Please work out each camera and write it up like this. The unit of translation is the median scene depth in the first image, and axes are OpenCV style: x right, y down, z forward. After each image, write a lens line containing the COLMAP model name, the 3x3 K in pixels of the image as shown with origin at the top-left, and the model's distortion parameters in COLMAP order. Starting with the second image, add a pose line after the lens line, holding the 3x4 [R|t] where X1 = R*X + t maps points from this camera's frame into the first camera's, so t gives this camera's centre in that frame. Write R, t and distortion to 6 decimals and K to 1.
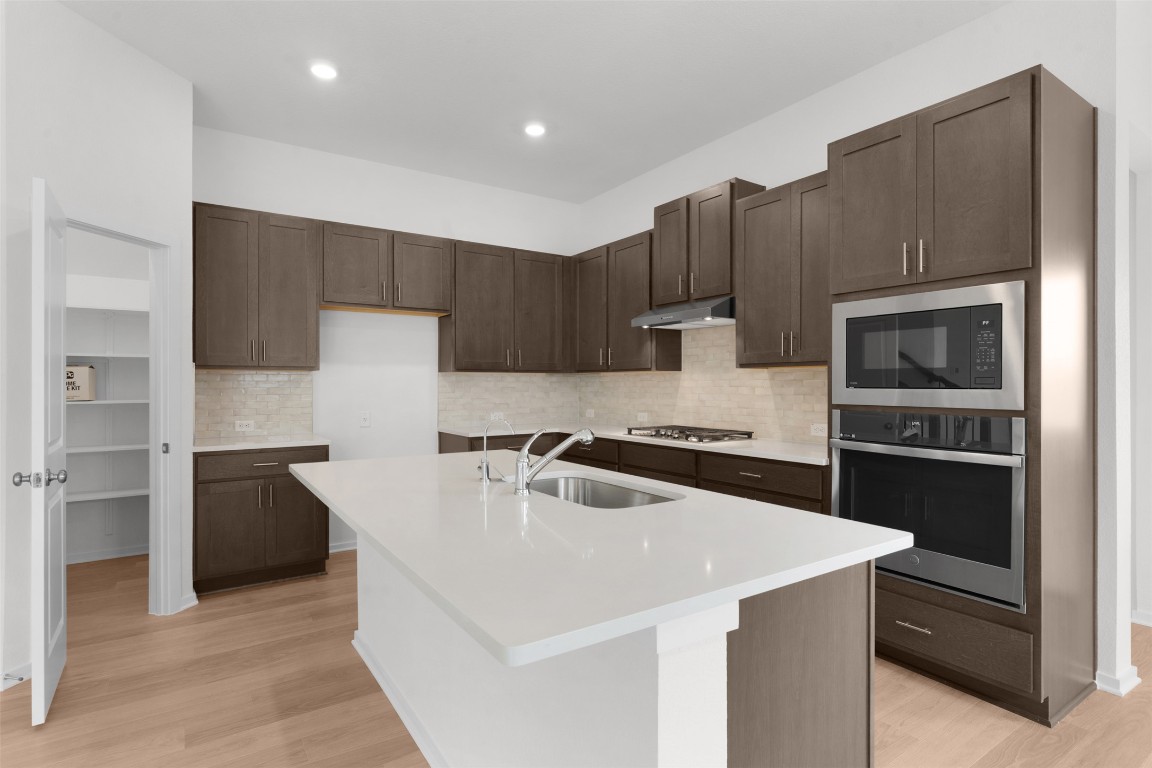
lens RADIAL K [[572.9, 0, 572.6], [0, 572.9, 386.4], [0, 0, 1]] dist [-0.001322, -0.000864]
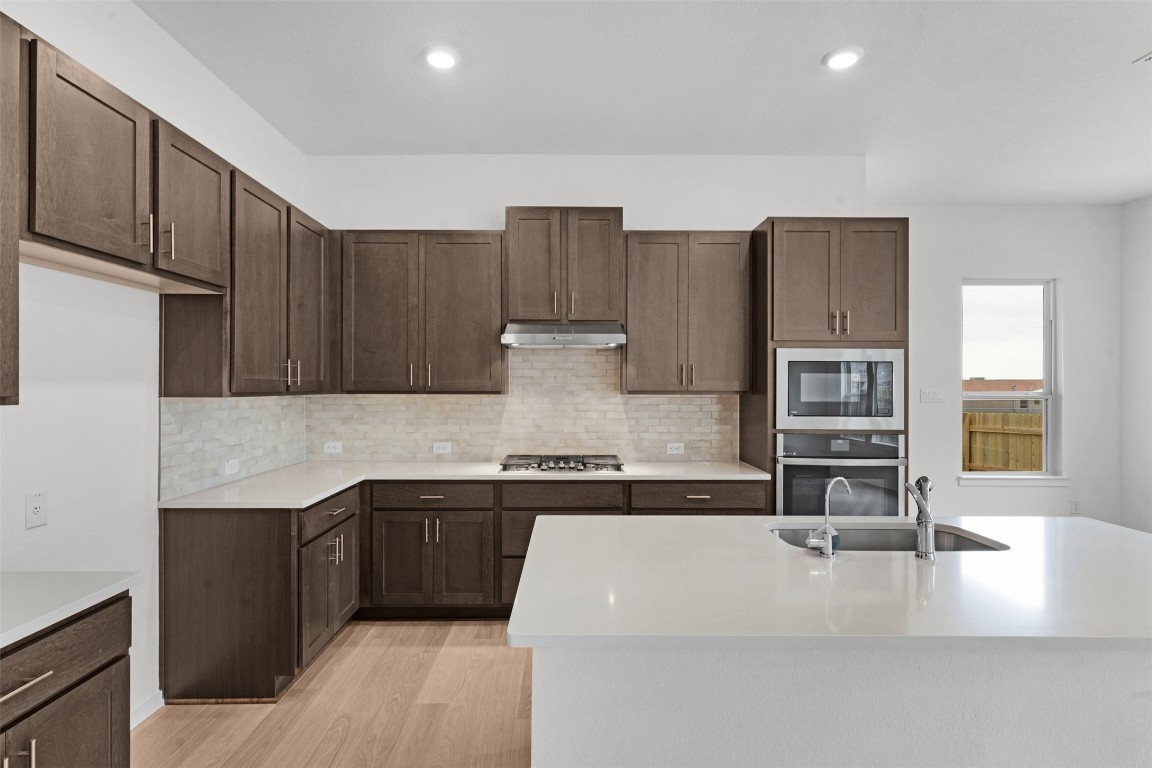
lens RADIAL K [[572.9, 0, 572.6], [0, 572.9, 386.4], [0, 0, 1]] dist [-0.001322, -0.000864]
pose [[0.554852, 0.002263, 0.831946, -0.515435], [0.000352, 0.999996, -0.002955, -0.036555], [-0.831949, 0.001933, 0.554849, 0.427731]]
